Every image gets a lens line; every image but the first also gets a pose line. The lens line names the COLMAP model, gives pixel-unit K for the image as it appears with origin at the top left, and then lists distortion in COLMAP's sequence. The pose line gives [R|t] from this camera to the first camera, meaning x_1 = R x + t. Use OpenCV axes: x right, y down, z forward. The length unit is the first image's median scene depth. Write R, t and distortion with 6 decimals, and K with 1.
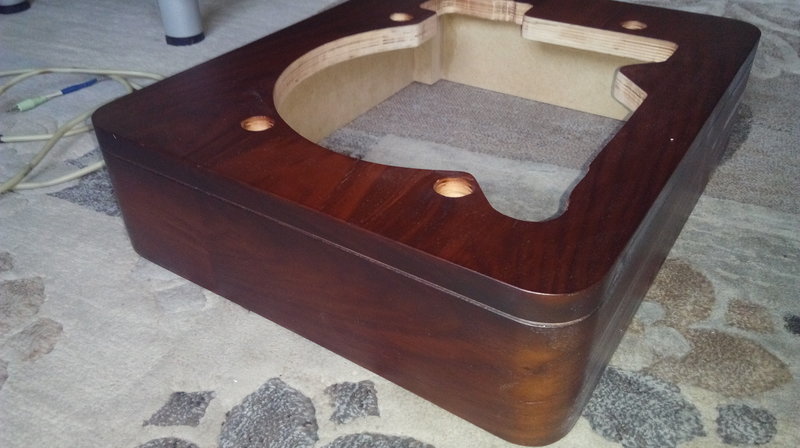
lens RADIAL K [[666.8, 0, 392.1], [0, 666.8, 222.5], [0, 0, 1]] dist [0.128815, -0.237541]
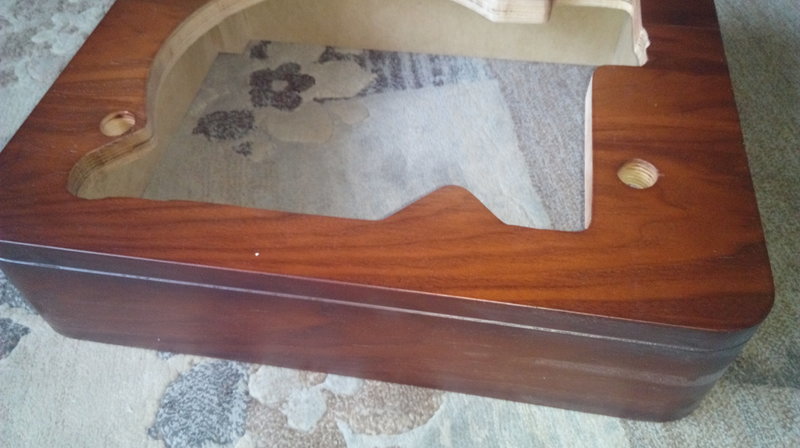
lens RADIAL K [[666.8, 0, 392.1], [0, 666.8, 222.5], [0, 0, 1]] dist [0.128815, -0.237541]
pose [[0.539394, 0.655841, -0.528134, 0.576481], [-0.456104, 0.754779, 0.471463, -0.385847], [0.707830, -0.013420, 0.706256, 0.286515]]
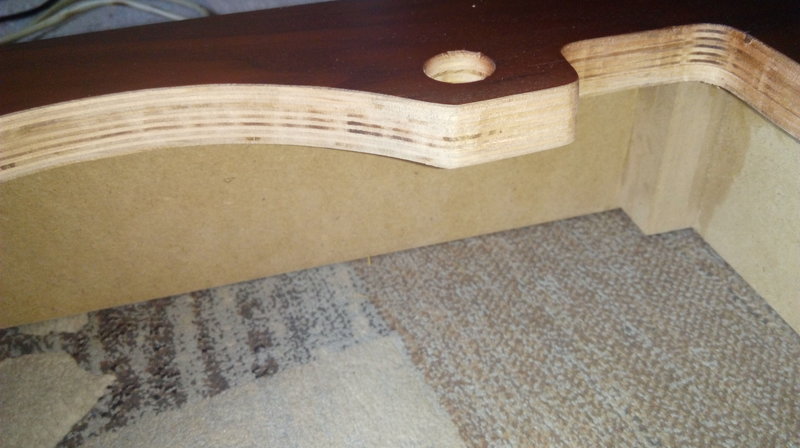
lens RADIAL K [[666.8, 0, 392.1], [0, 666.8, 222.5], [0, 0, 1]] dist [0.128815, -0.237541]
pose [[0.736897, 0.387988, -0.553577, 0.206294], [-0.349784, 0.919590, 0.178901, -0.290741], [0.578475, 0.061801, 0.813355, 0.740982]]
